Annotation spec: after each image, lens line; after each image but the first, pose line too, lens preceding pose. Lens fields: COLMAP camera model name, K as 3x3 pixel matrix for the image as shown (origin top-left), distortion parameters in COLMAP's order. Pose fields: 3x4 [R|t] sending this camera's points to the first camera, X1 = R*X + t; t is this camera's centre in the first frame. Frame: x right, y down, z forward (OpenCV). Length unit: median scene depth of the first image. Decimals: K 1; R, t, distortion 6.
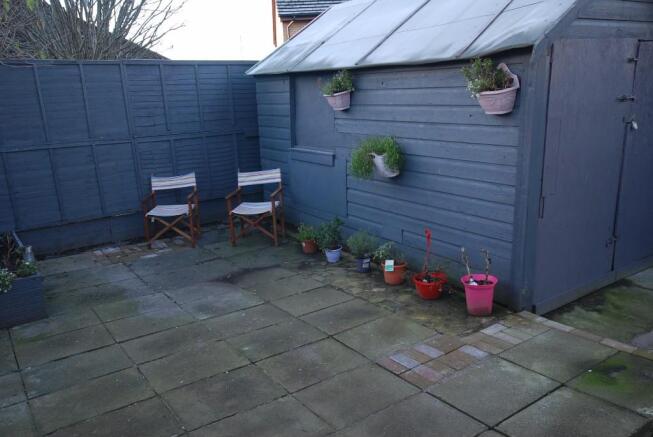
lens RADIAL K [[521.7, 0, 326.5], [0, 521.7, 218.5], [0, 0, 1]] dist [0.001720, 0.005030]
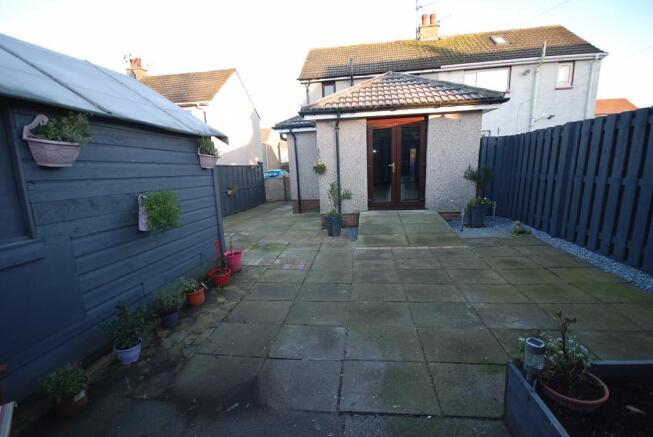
lens RADIAL K [[289.6, 0, 326.5], [0, 289.6, 218.5], [0, 0, 1]] dist [0.001440, -0.000033]
pose [[-0.733558, -0.053996, 0.677479, -0.617450], [0.223325, 0.922333, 0.315322, -0.236296], [-0.641887, 0.382605, -0.664526, 1.321354]]
